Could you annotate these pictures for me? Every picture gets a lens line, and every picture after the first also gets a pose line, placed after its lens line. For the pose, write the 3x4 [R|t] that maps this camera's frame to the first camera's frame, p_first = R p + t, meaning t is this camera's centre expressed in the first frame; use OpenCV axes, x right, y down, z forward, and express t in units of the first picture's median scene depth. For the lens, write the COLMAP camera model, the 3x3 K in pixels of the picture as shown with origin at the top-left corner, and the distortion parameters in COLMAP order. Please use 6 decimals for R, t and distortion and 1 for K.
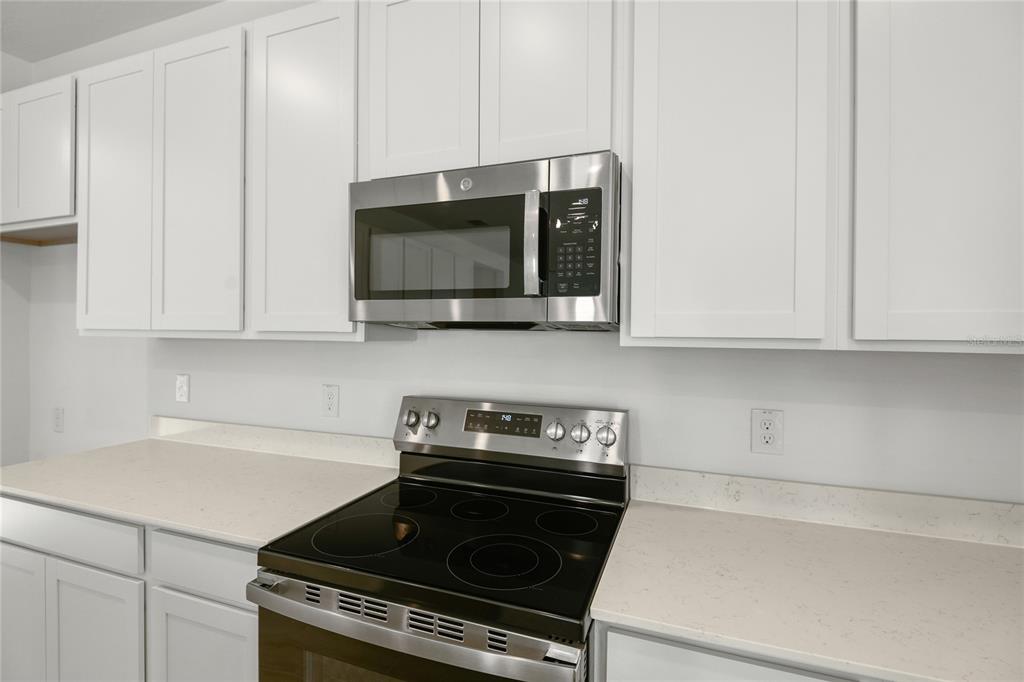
lens RADIAL K [[491.4, 0, 510.9], [0, 491.4, 339.0], [0, 0, 1]] dist [0.000055, 0.000076]
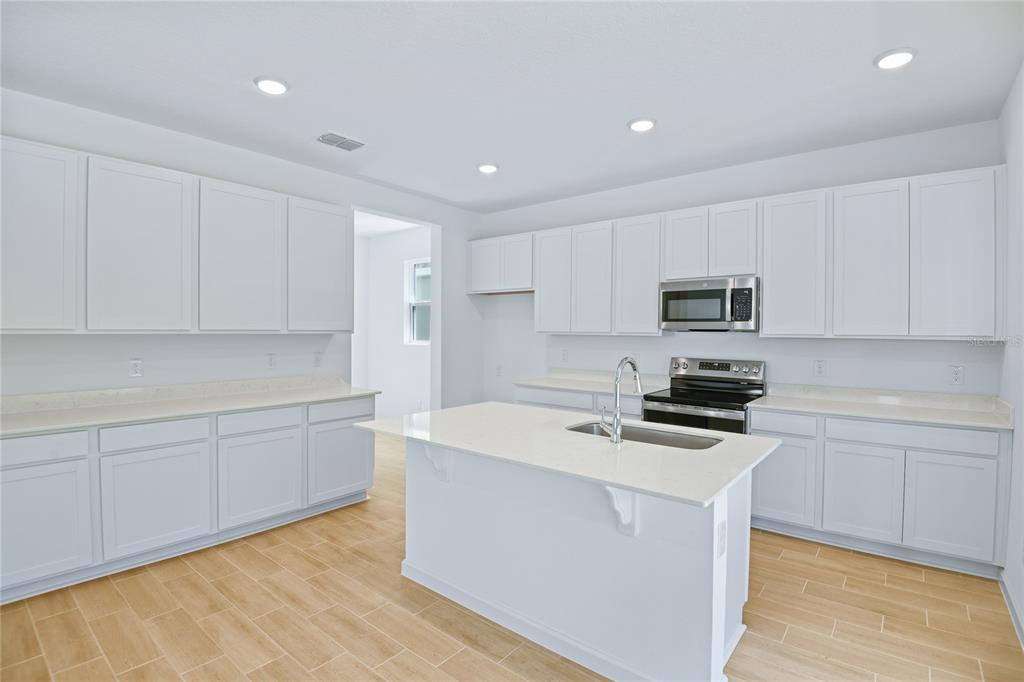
lens RADIAL K [[491.4, 0, 507.6], [0, 491.4, 333.3], [0, 0, 1]] dist [0.000055, 0.000076]
pose [[0.945719, -0.000323, -0.324986, -0.236249], [-0.002429, 0.999965, -0.008063, 0.015879], [0.324977, 0.008415, 0.945684, -2.136154]]
